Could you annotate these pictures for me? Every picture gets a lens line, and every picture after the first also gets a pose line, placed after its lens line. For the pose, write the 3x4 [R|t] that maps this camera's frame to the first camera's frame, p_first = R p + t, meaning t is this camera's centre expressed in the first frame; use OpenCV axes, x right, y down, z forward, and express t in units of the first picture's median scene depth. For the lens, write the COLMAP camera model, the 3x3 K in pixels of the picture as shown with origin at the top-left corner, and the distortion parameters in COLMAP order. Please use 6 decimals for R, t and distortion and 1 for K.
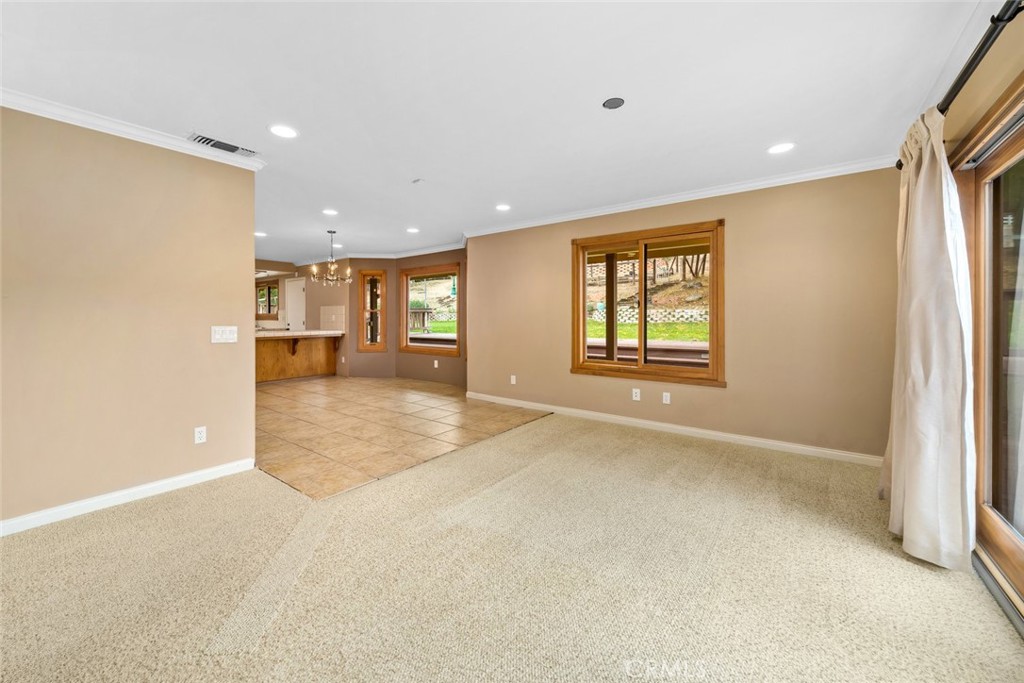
lens RADIAL K [[397.9, 0, 507.5], [0, 397.9, 317.9], [0, 0, 1]] dist [-0.001747, -0.000149]
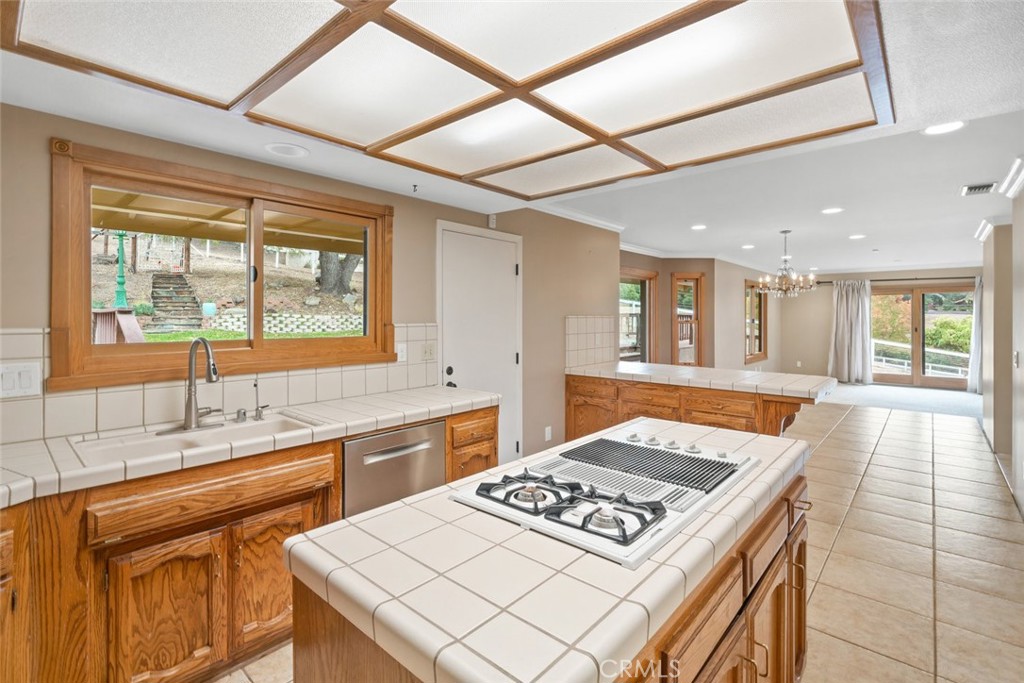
lens RADIAL K [[453.4, 0, 513.7], [0, 453.4, 317.2], [0, 0, 1]] dist [-0.023587, -0.000269]
pose [[0.102637, 0.006890, 0.994695, -1.894667], [-0.000419, 0.999976, -0.006883, -0.038882], [-0.994719, 0.000289, 0.102638, 1.935658]]
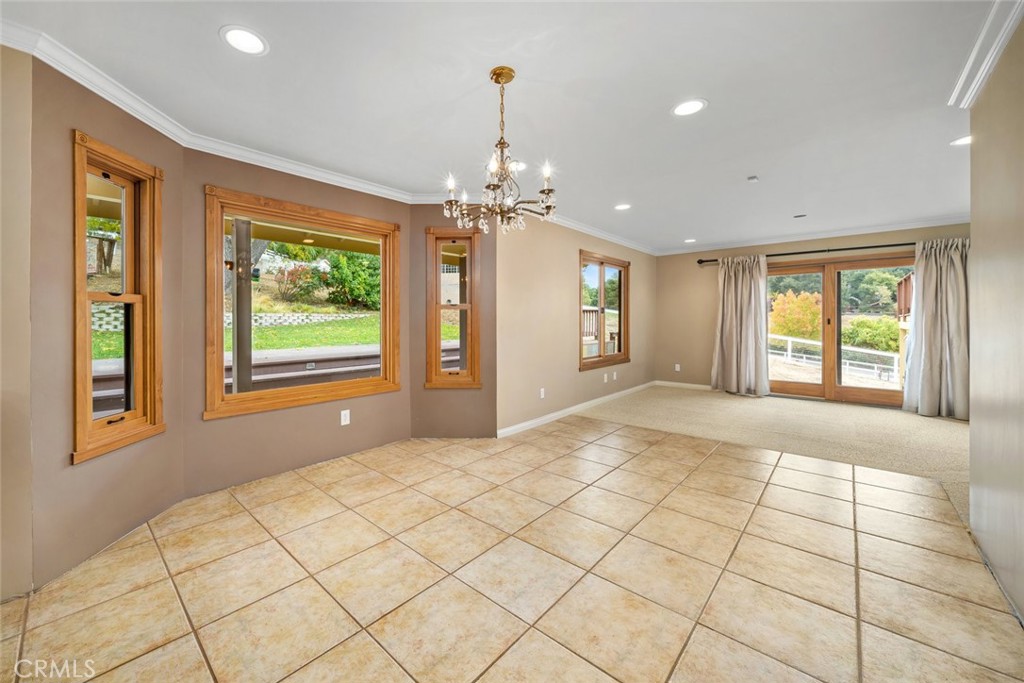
lens RADIAL K [[385.6, 0, 509.2], [0, 385.6, 320.4], [0, 0, 1]] dist [0.002125, 0.000086]
pose [[0.068050, 0.007069, 0.997657, -1.006912], [0.001516, 0.999973, -0.007189, 0.008358], [-0.997681, 0.002002, 0.068038, 1.261590]]
